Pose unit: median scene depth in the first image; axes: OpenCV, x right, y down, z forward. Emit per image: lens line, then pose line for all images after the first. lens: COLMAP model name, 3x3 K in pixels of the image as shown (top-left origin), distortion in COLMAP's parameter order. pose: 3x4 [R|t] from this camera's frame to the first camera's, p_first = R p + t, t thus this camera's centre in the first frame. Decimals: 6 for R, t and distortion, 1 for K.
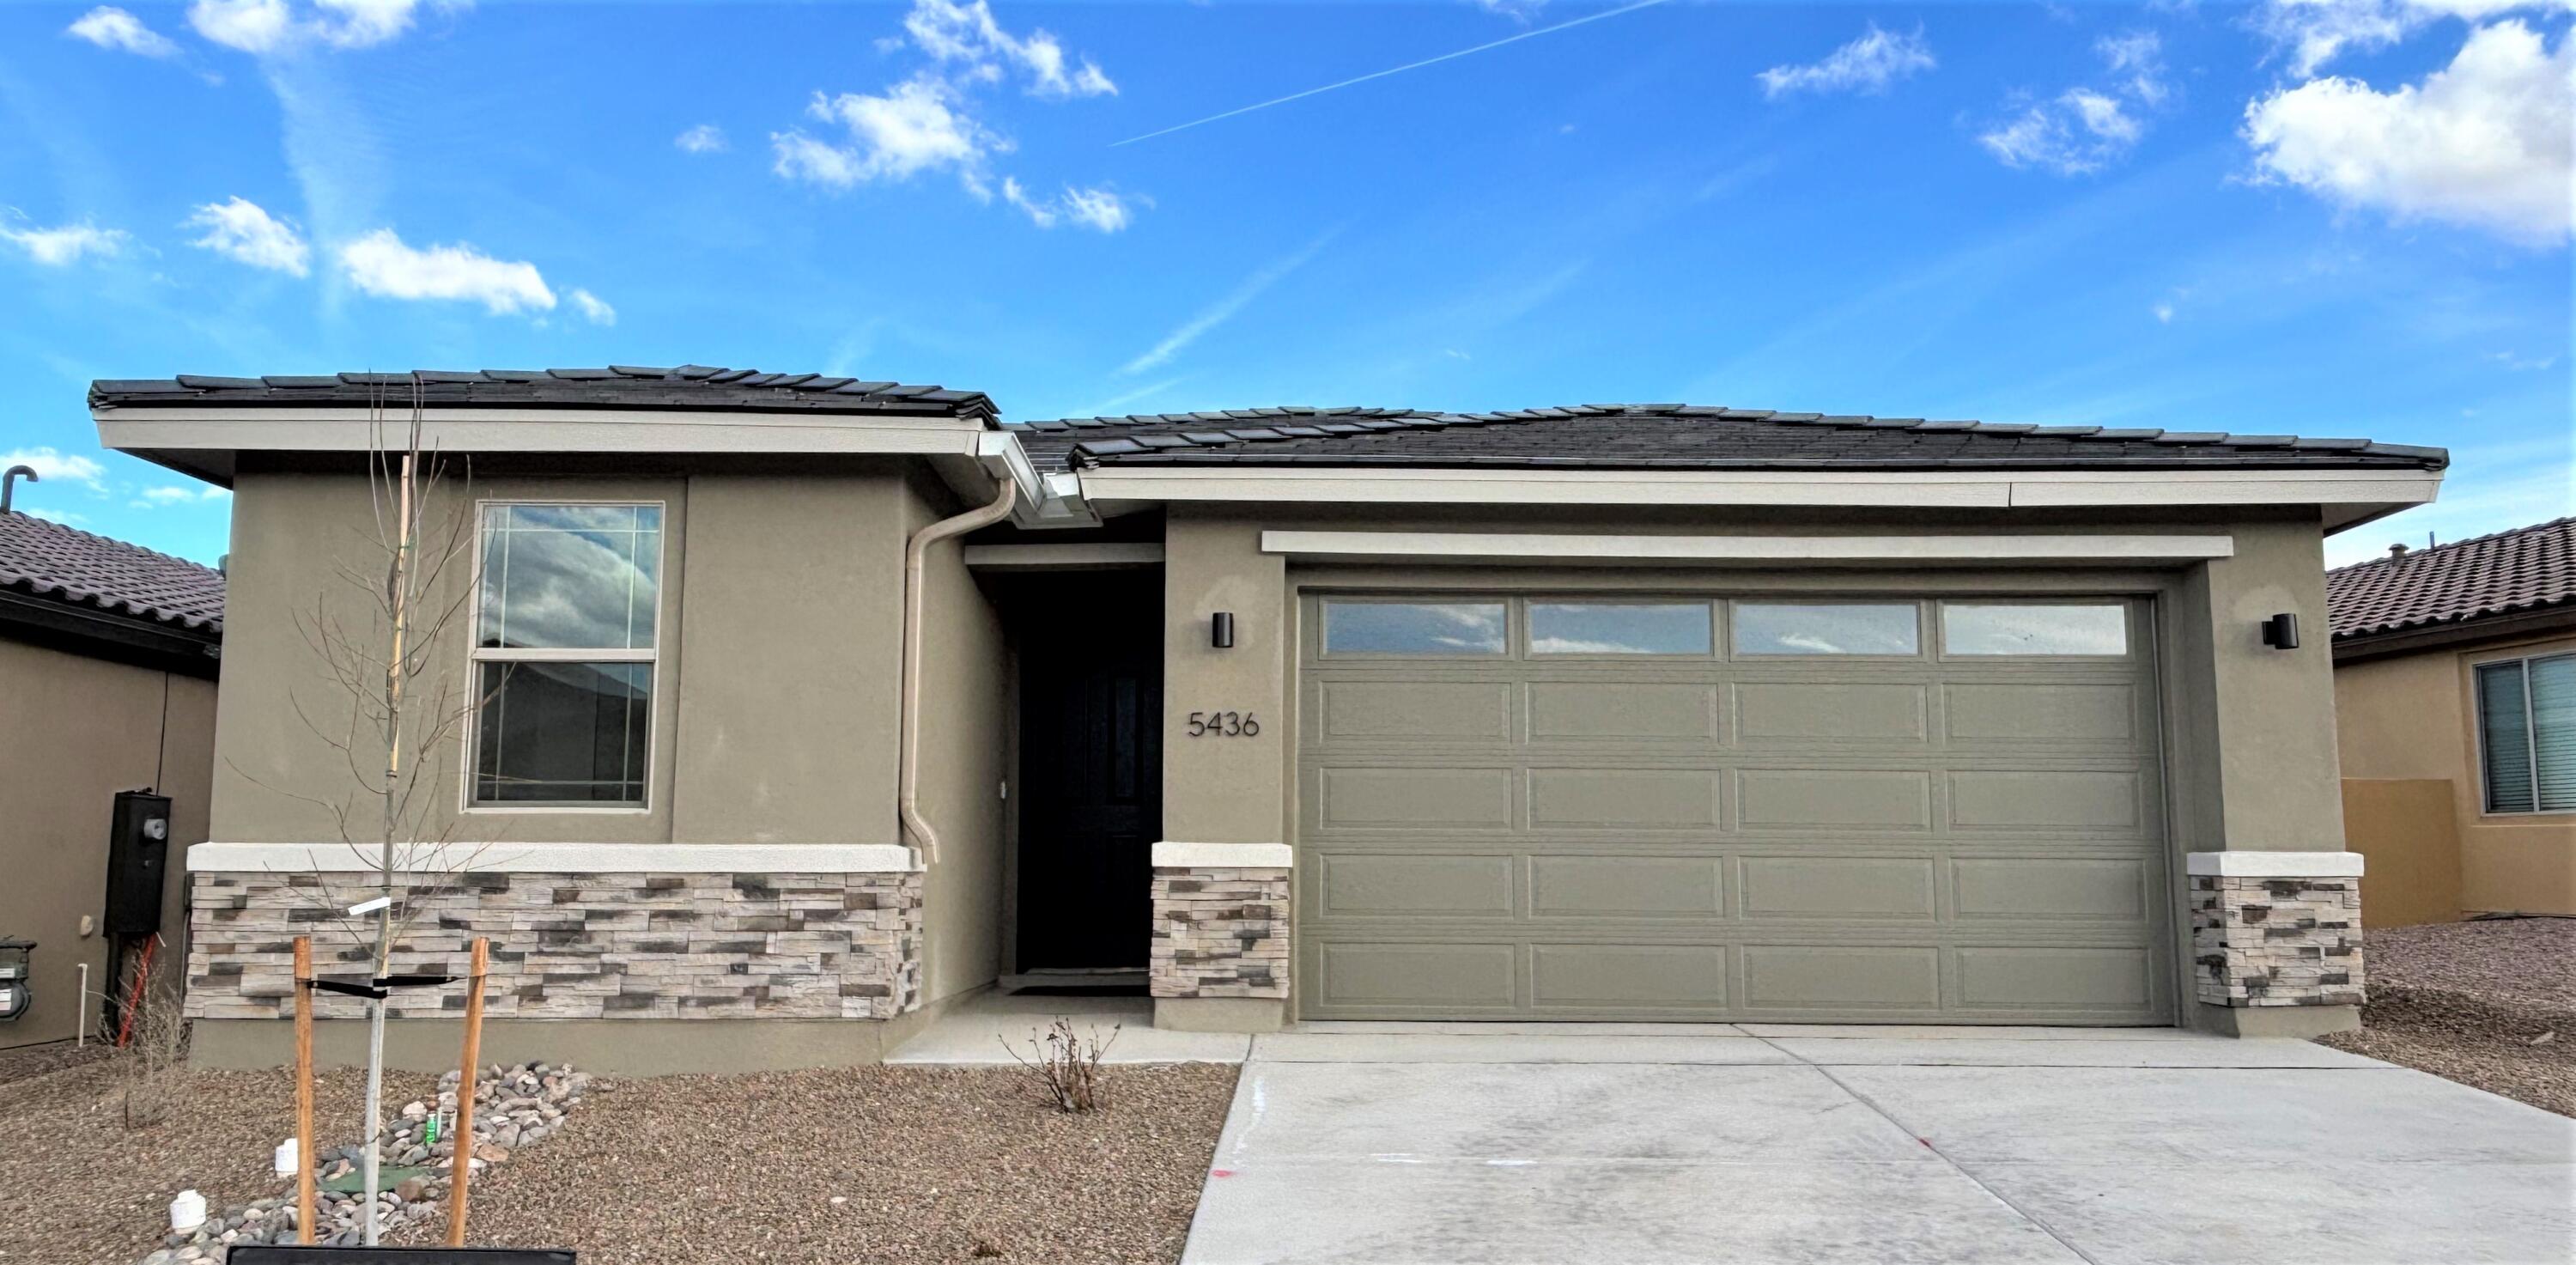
lens RADIAL K [[1609.8, 0, 1303.1], [0, 1609.8, 642.4], [0, 0, 1]] dist [-0.004180, -0.007382]
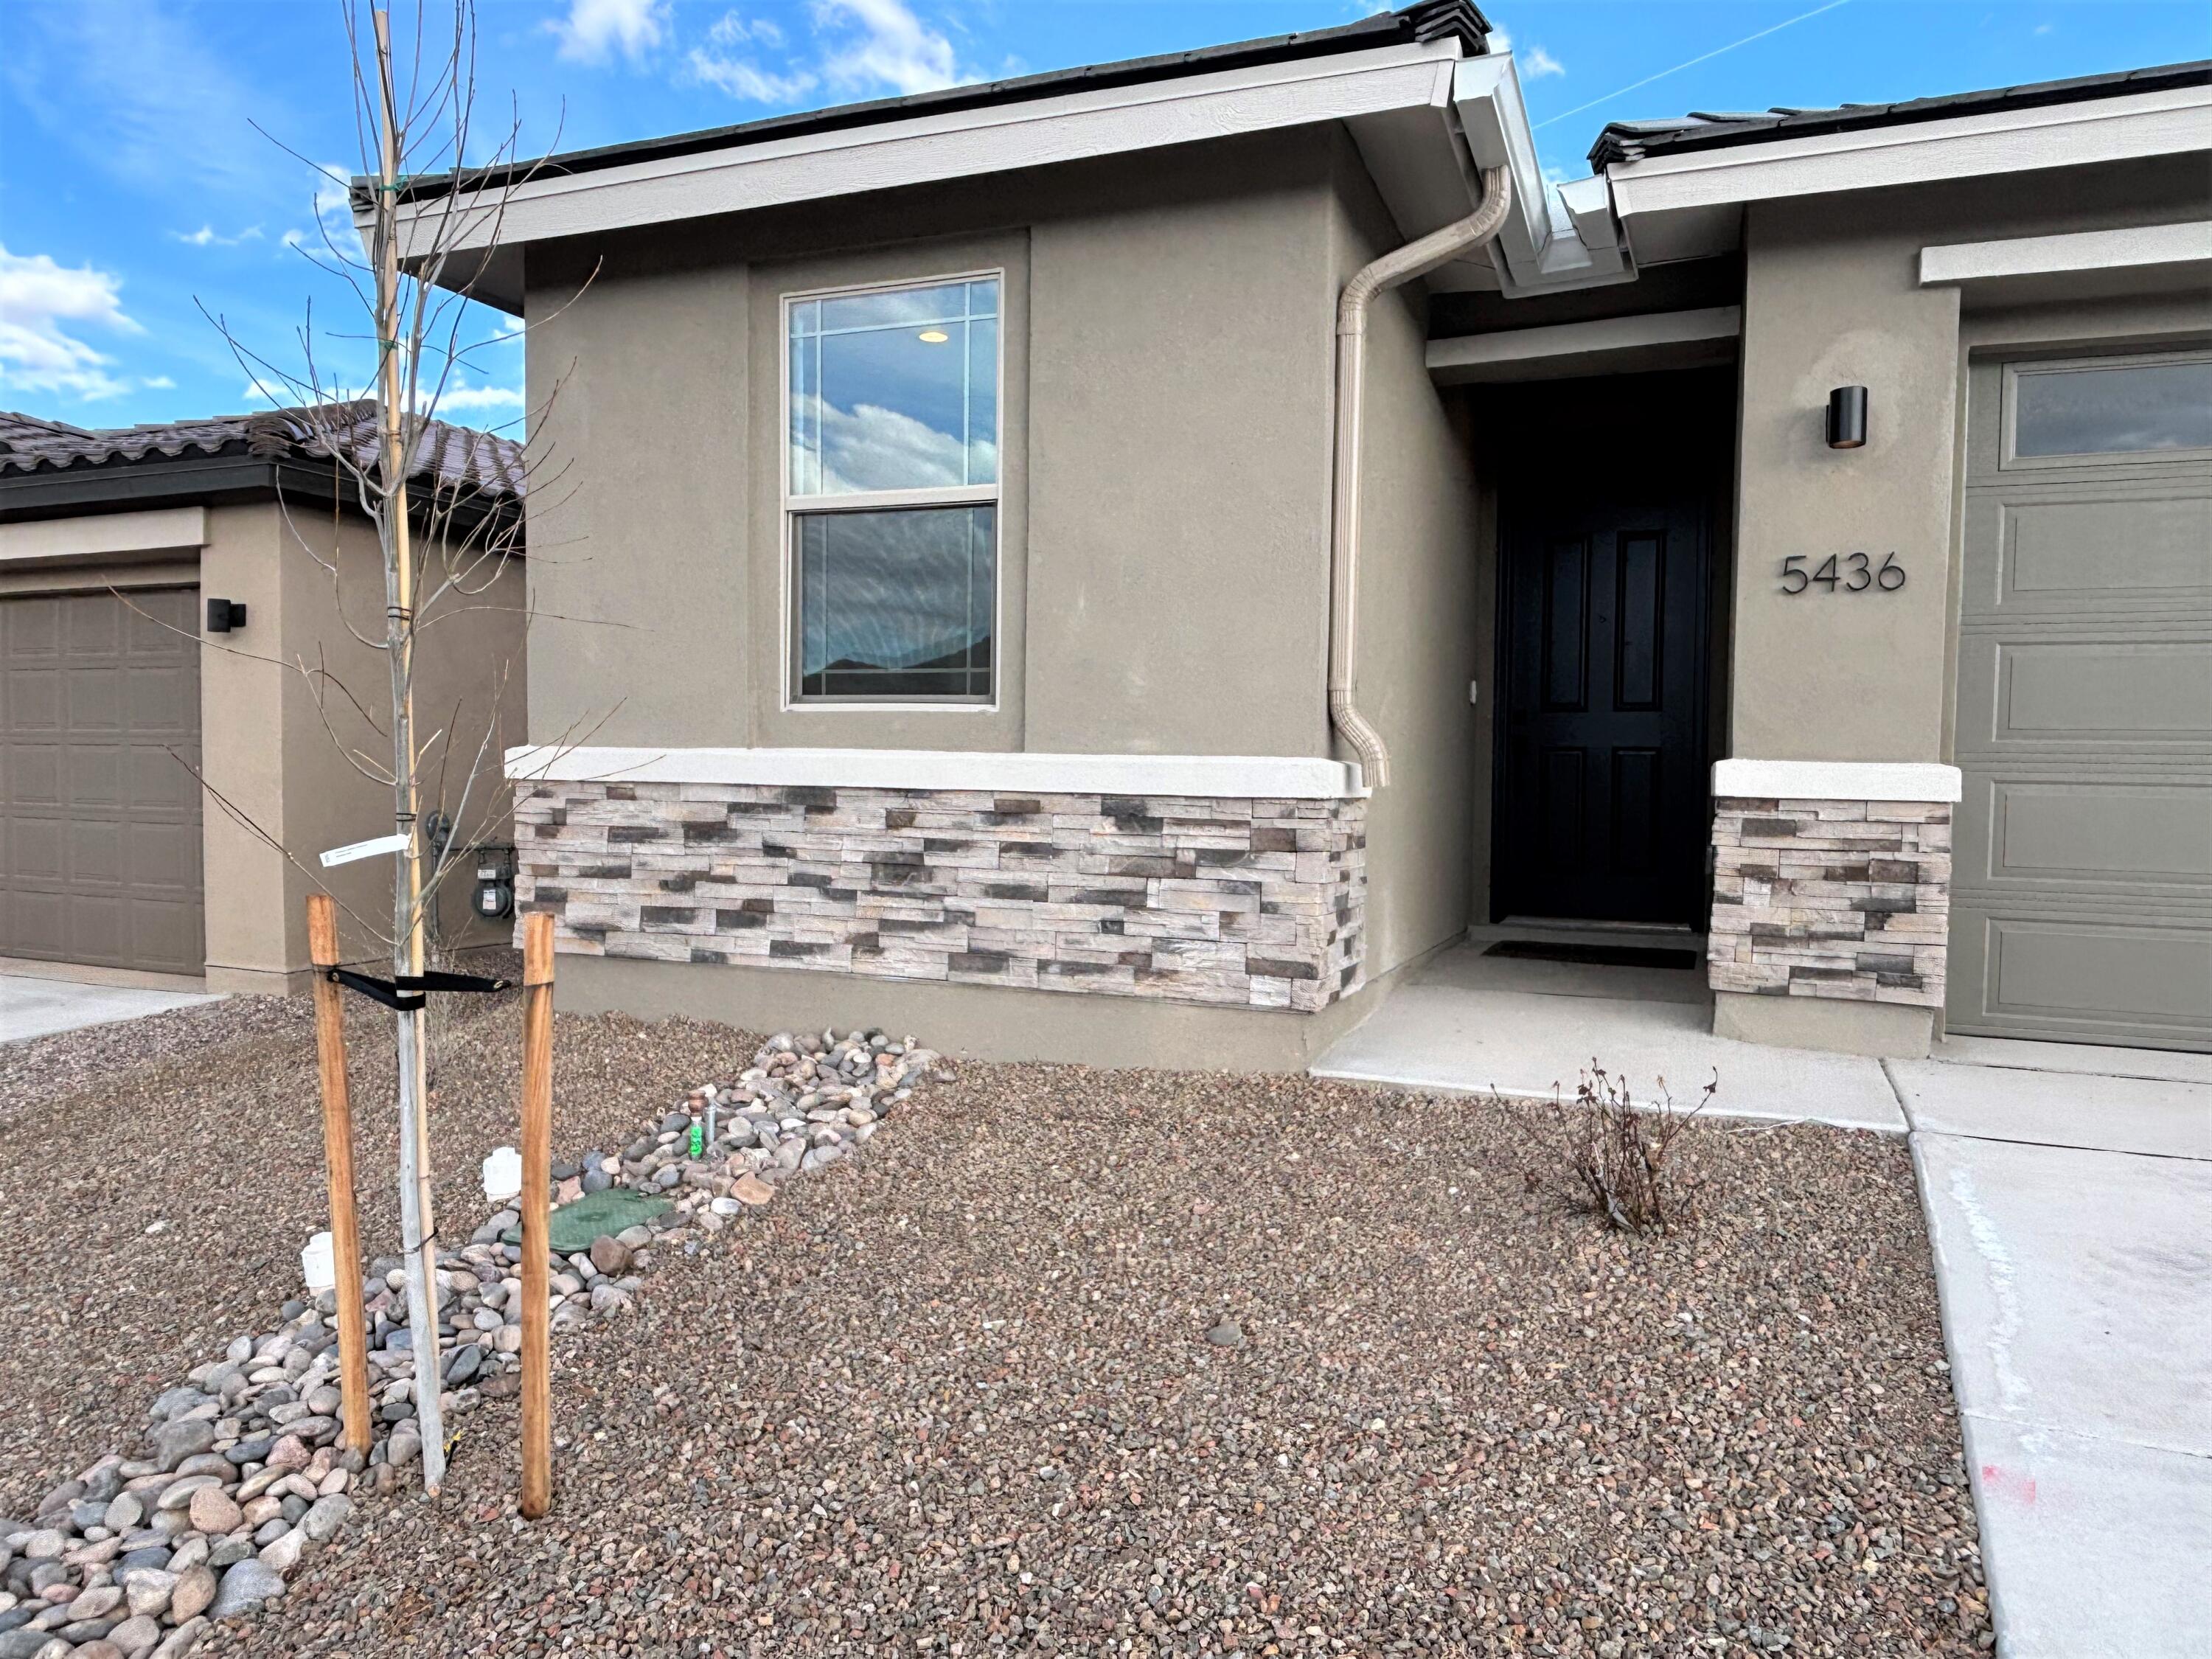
lens RADIAL K [[1479.7, 0, 1114.4], [0, 1479.7, 823.2], [0, 0, 1]] dist [0.054784, -0.004505]
pose [[0.917738, 0.029549, -0.396085, -0.088389], [0.035795, 0.987018, 0.156572, 0.053264], [0.395569, -0.157870, 0.904766, 0.404660]]
